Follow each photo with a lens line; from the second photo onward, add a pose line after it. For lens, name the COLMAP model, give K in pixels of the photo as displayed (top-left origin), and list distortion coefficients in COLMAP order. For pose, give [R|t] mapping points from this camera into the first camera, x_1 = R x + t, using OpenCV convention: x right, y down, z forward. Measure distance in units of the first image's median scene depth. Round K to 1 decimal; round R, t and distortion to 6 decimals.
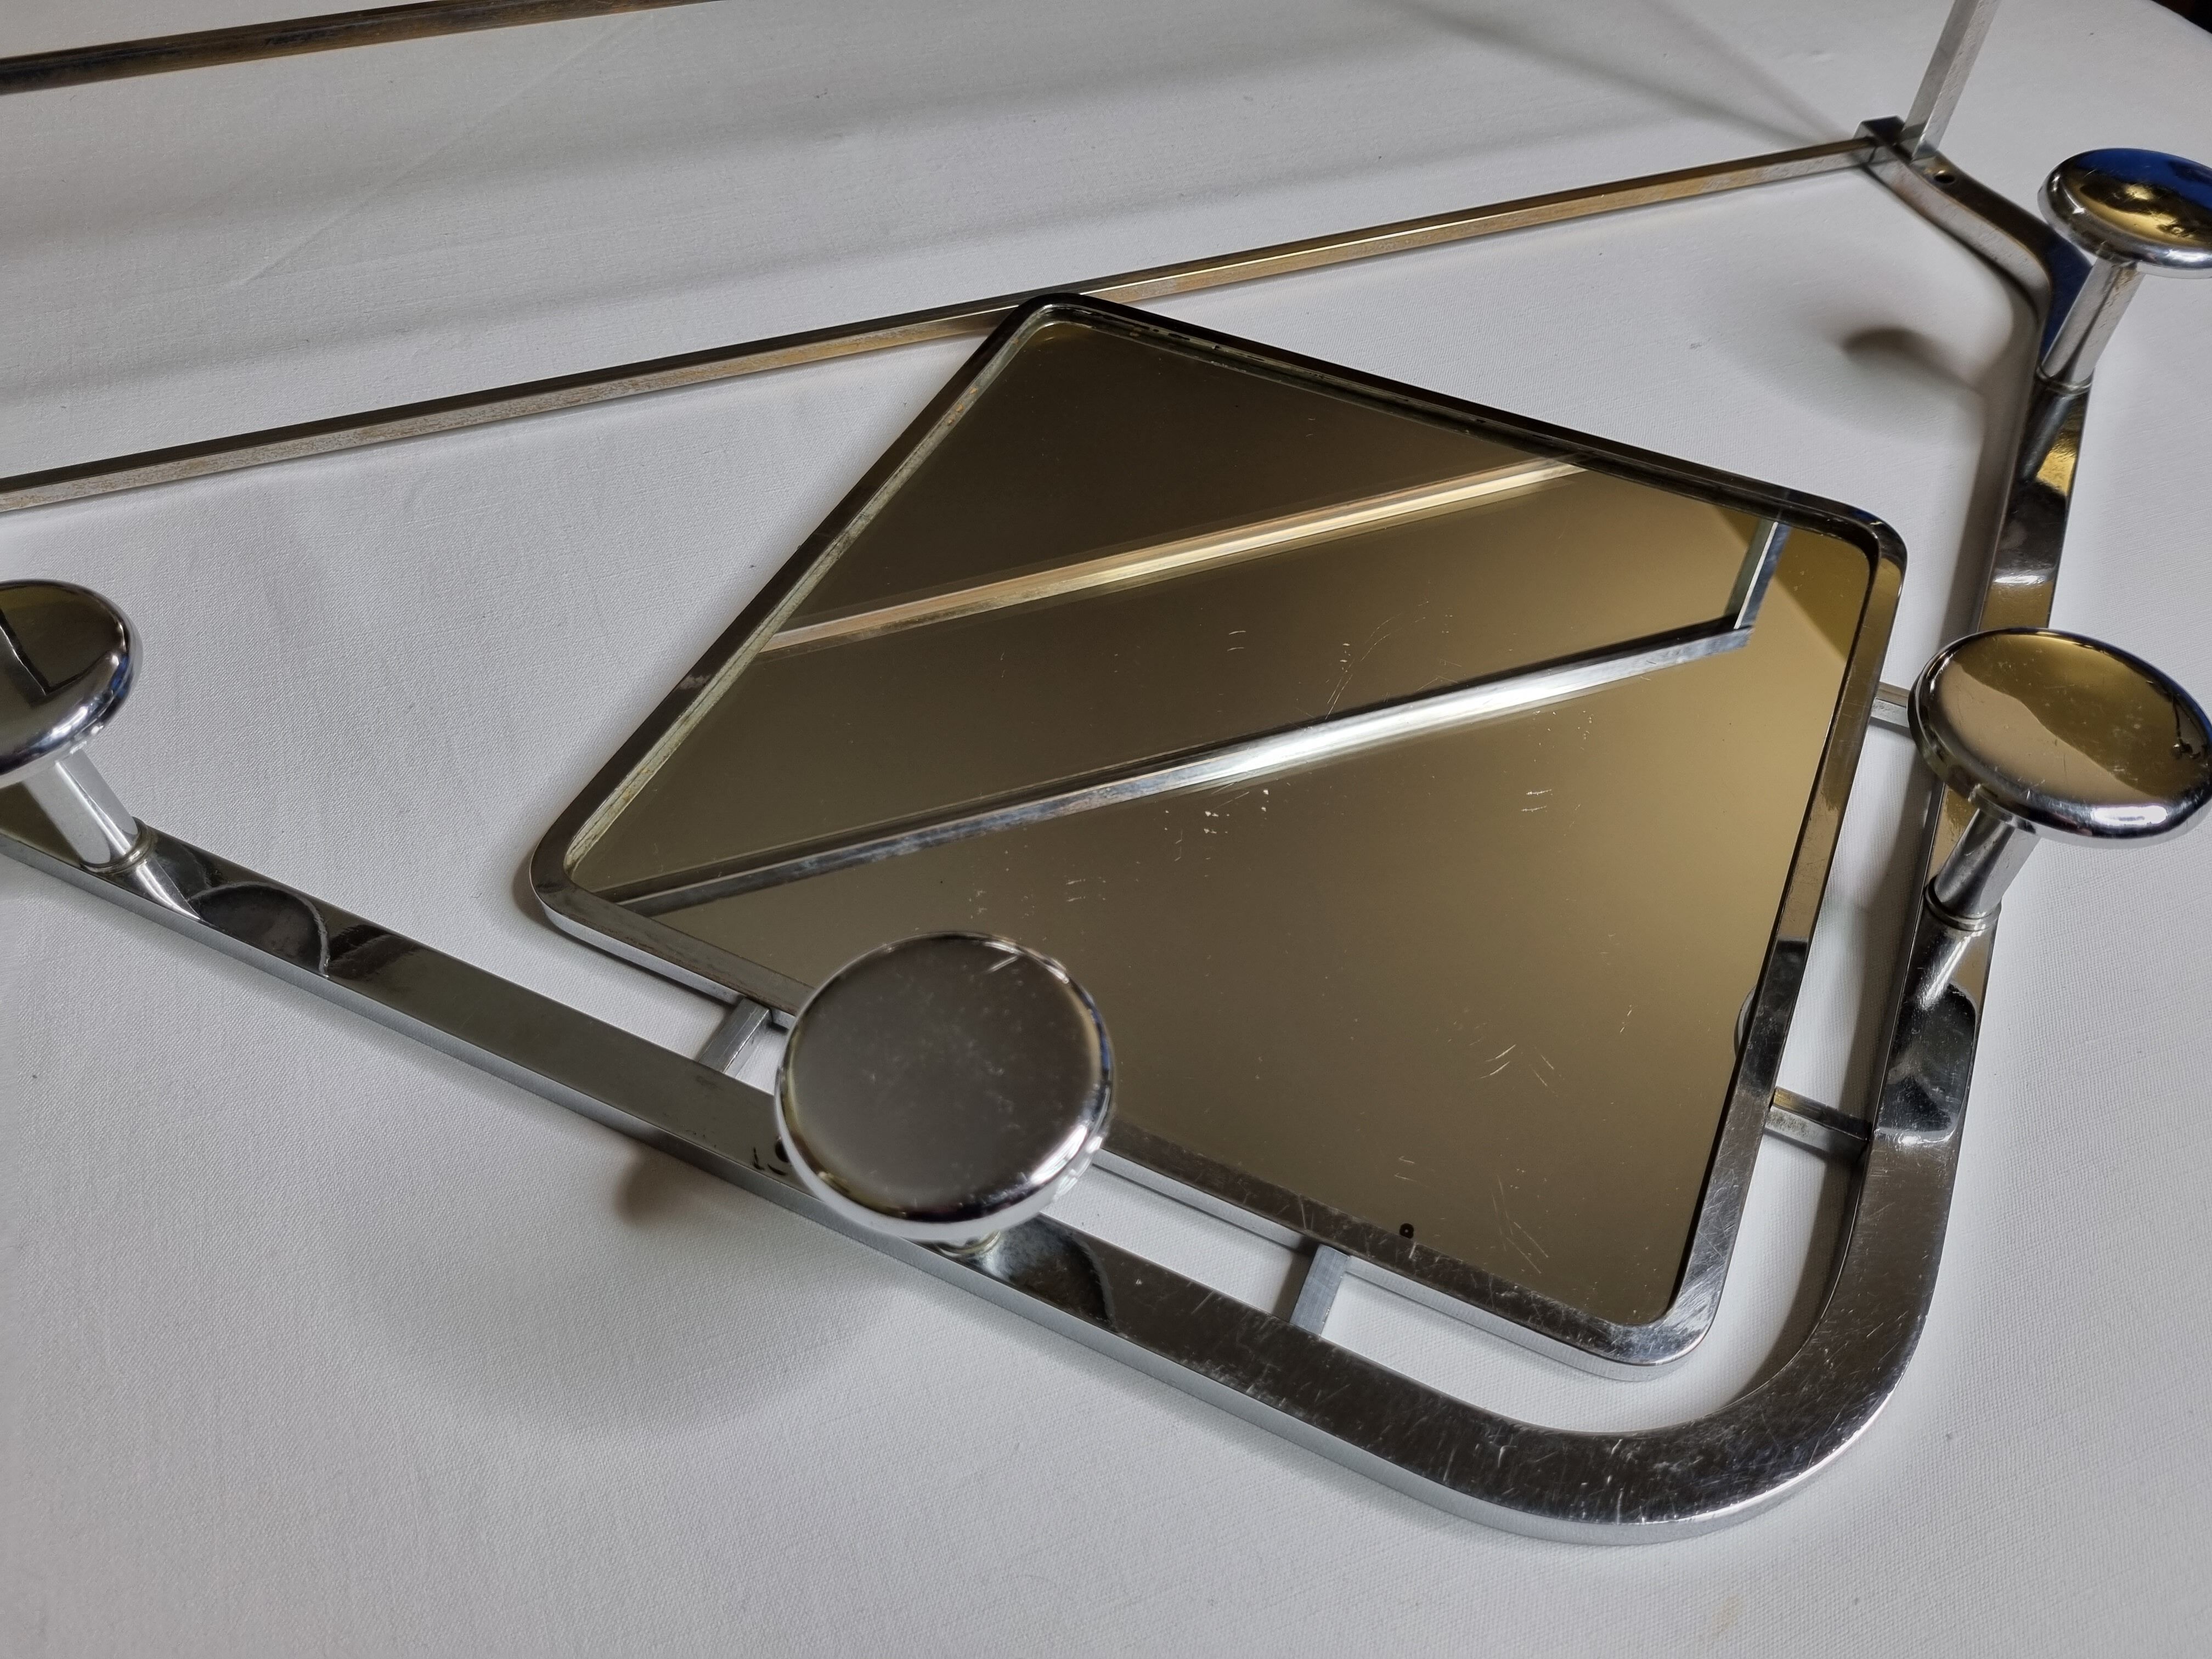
lens RADIAL K [[1702.3, 0, 1115.3], [0, 1702.3, 820.6], [0, 0, 1]] dist [0.005170, -0.001474]
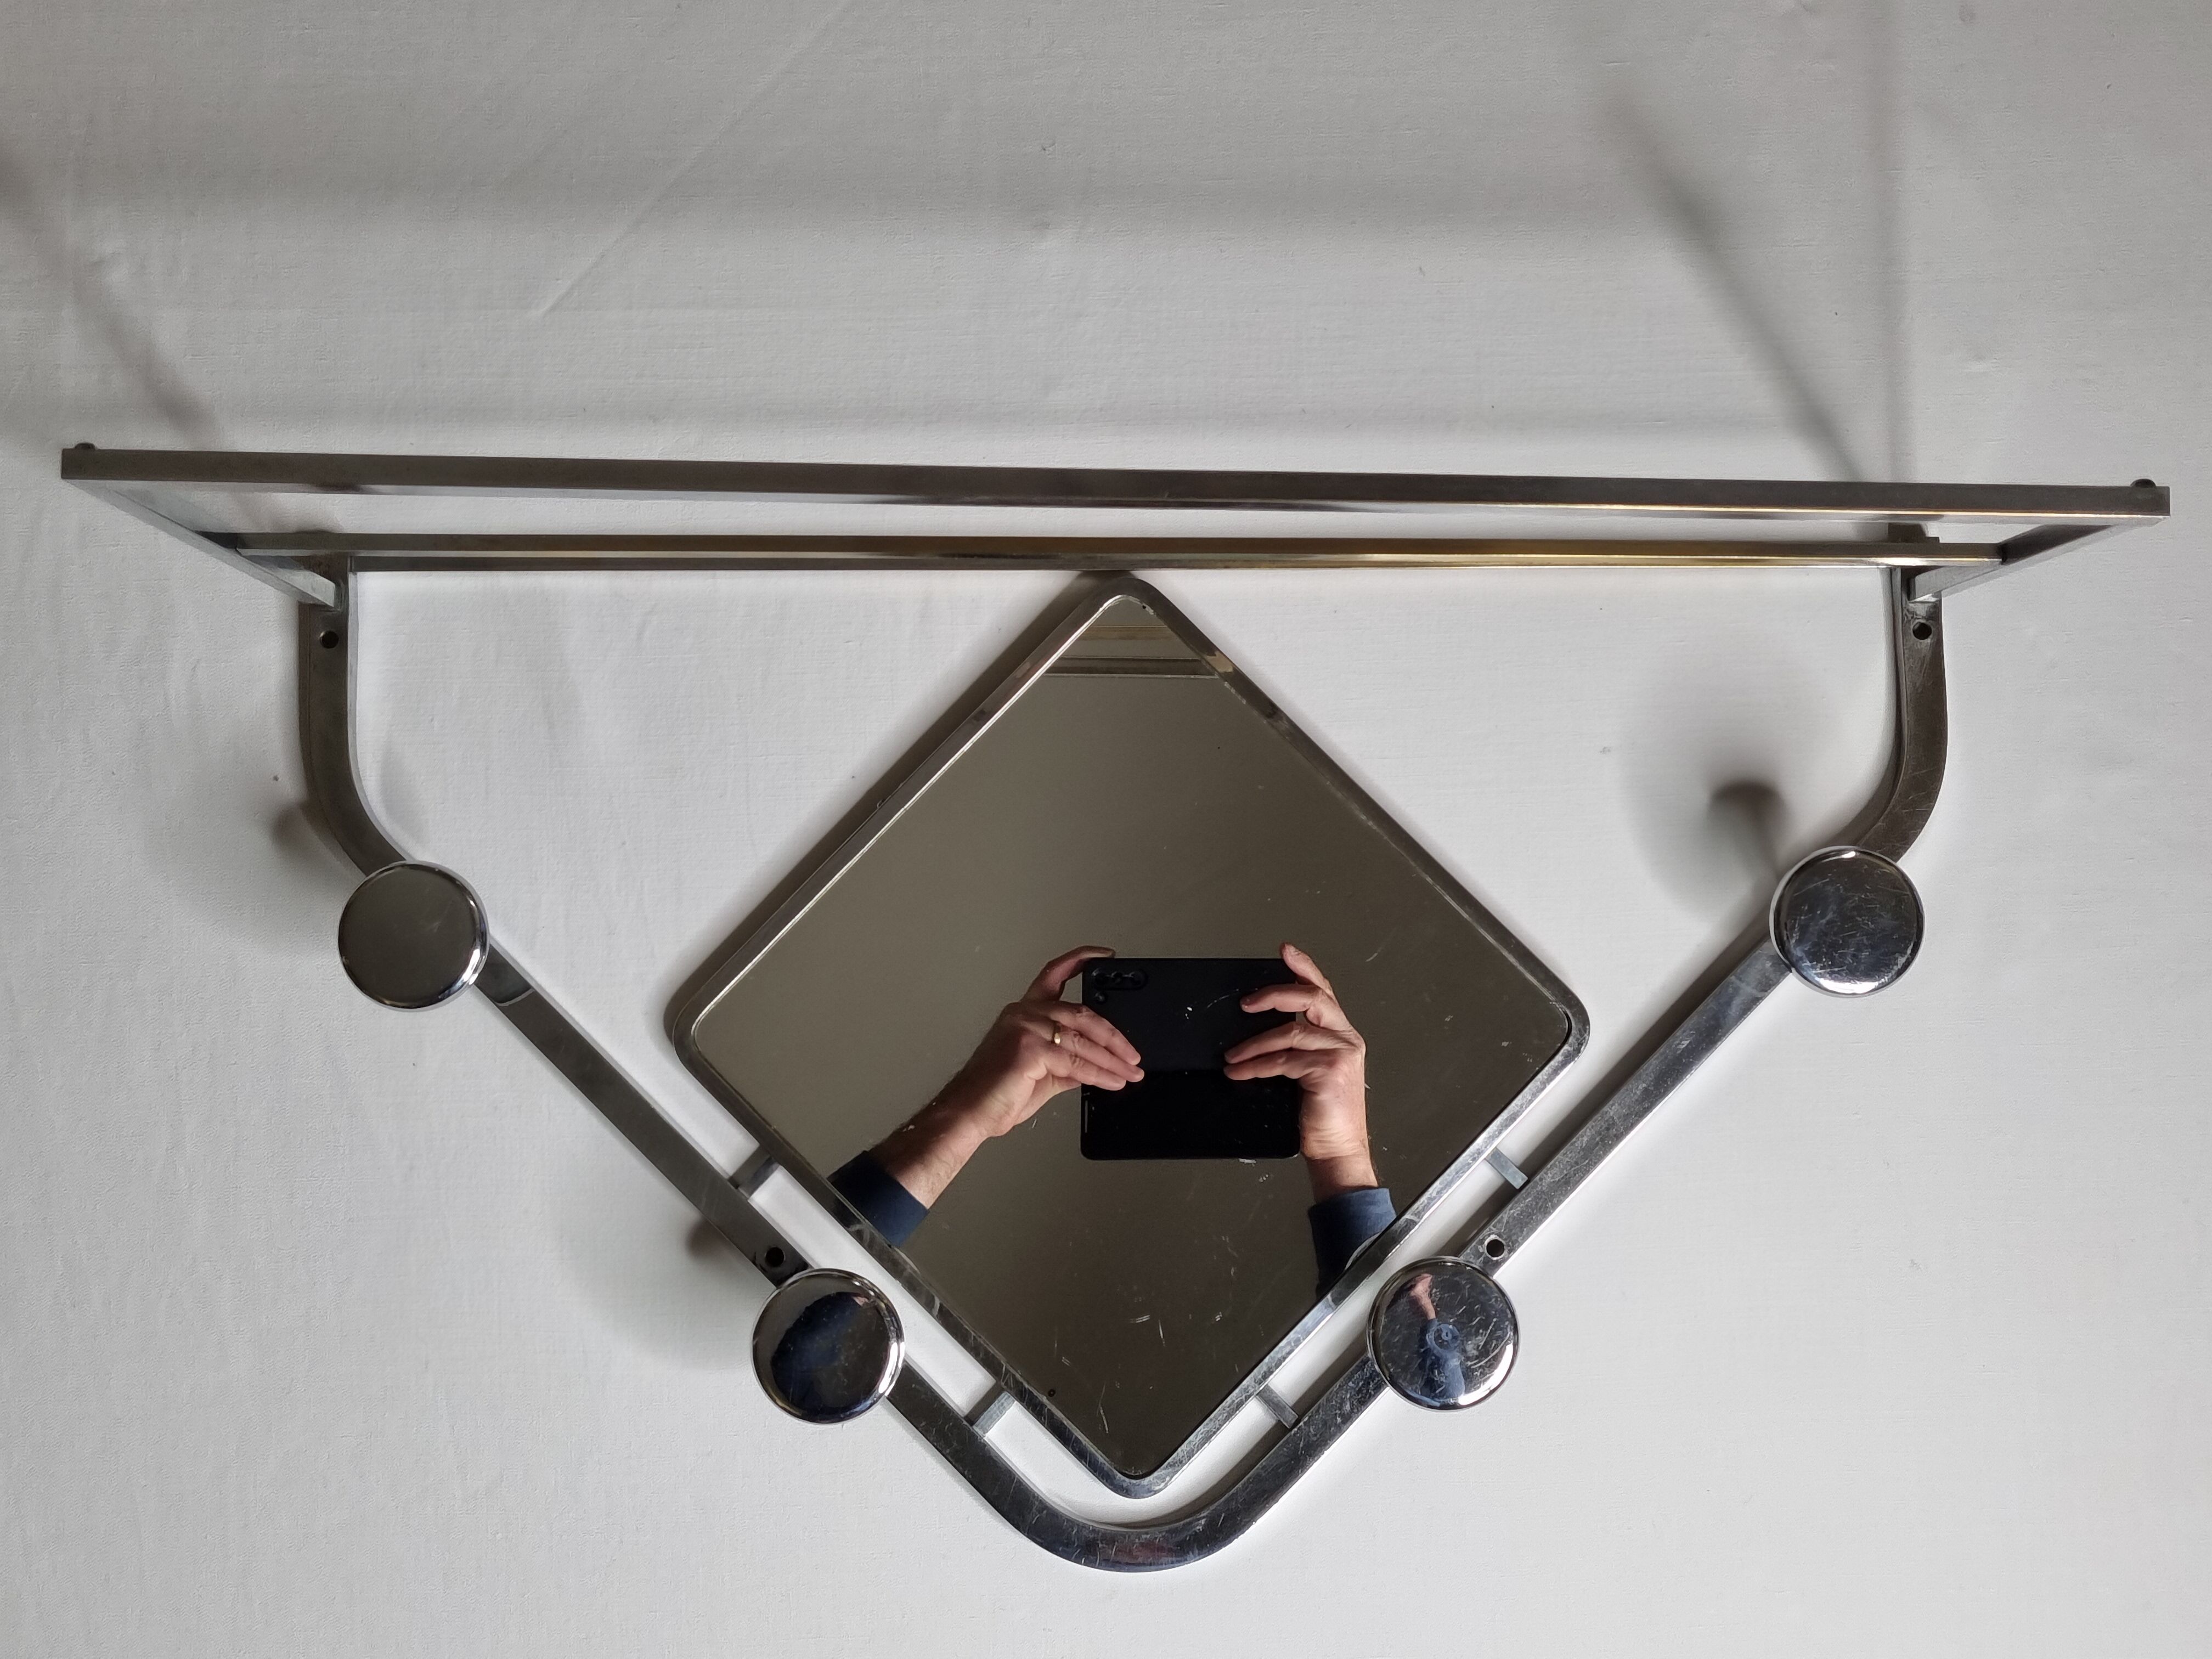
lens RADIAL K [[1702.3, 0, 1115.3], [0, 1702.3, 820.6], [0, 0, 1]] dist [0.005170, -0.001474]
pose [[0.945492, 0.323633, -0.036147, 0.088667], [-0.236439, 0.758572, 0.607178, -1.426173], [0.223923, -0.565535, 0.793743, -0.183418]]
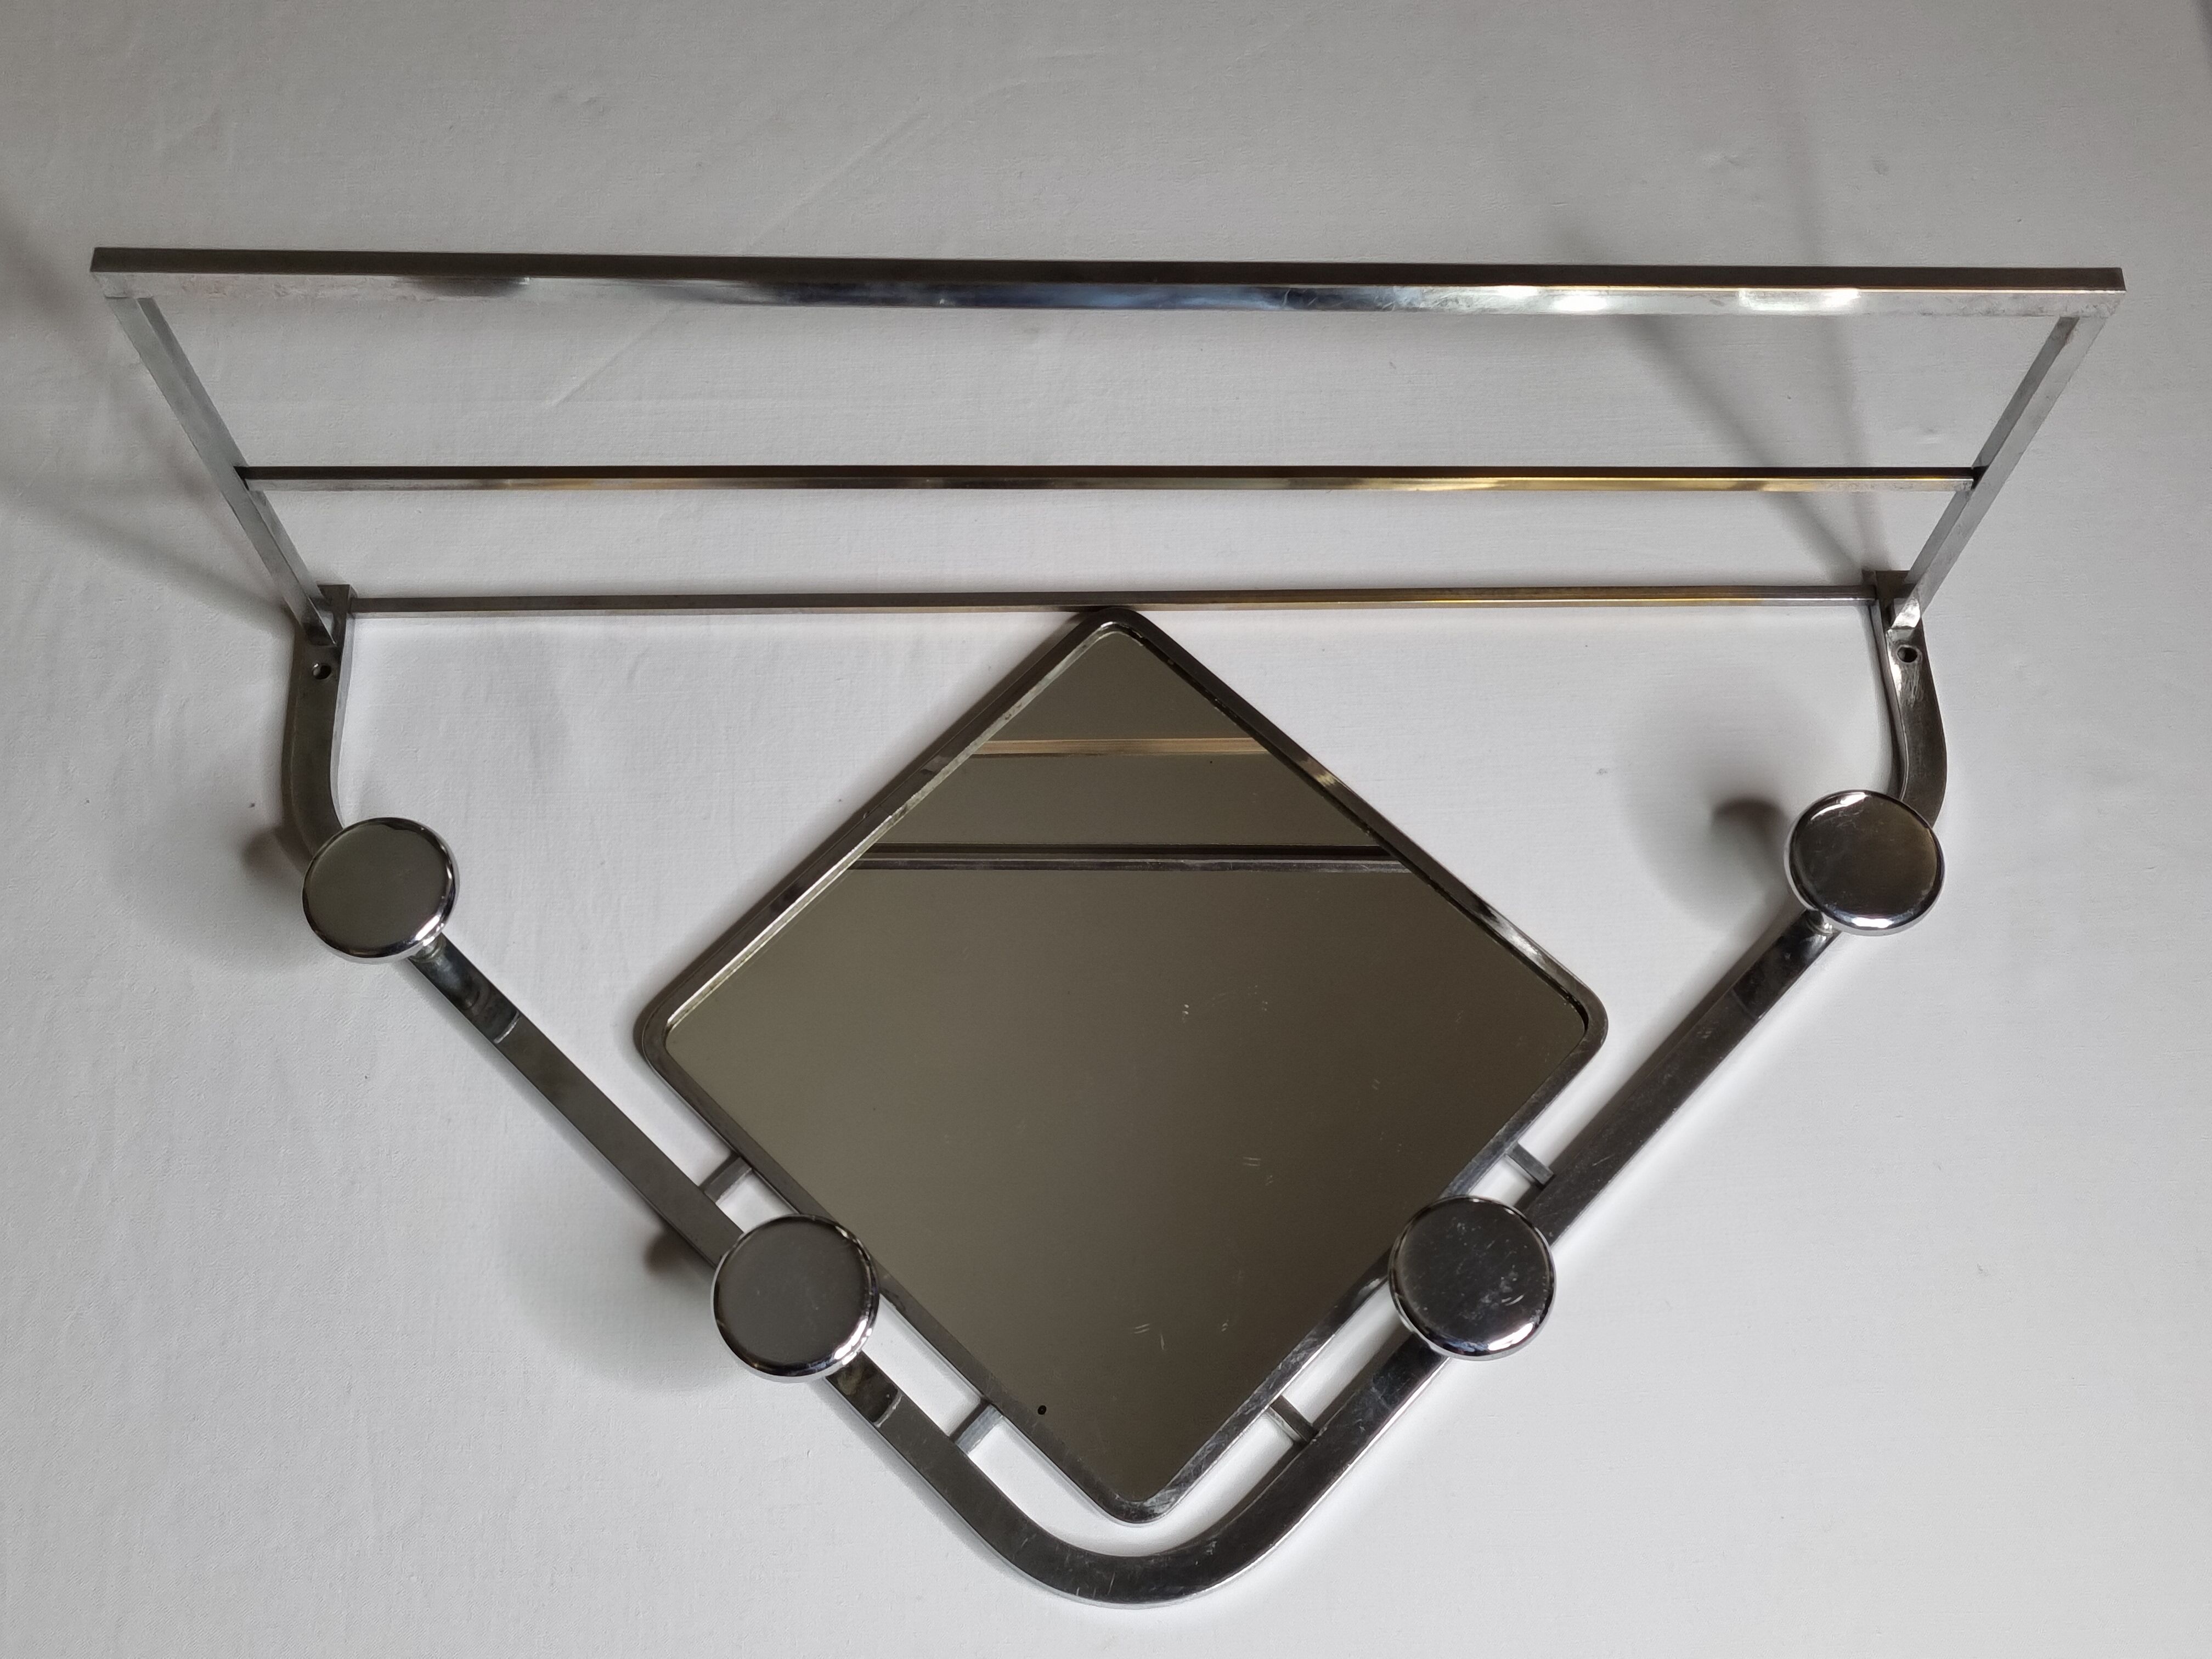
lens RADIAL K [[1746.5, 0, 1102.7], [0, 1746.5, 1103.1], [0, 0, 1]] dist [0.005932, -0.004463]
pose [[0.948262, 0.297232, -0.111592, 0.321695], [-0.230267, 0.885848, 0.402803, -0.762551], [0.218579, -0.356267, 0.908459, -0.522886]]
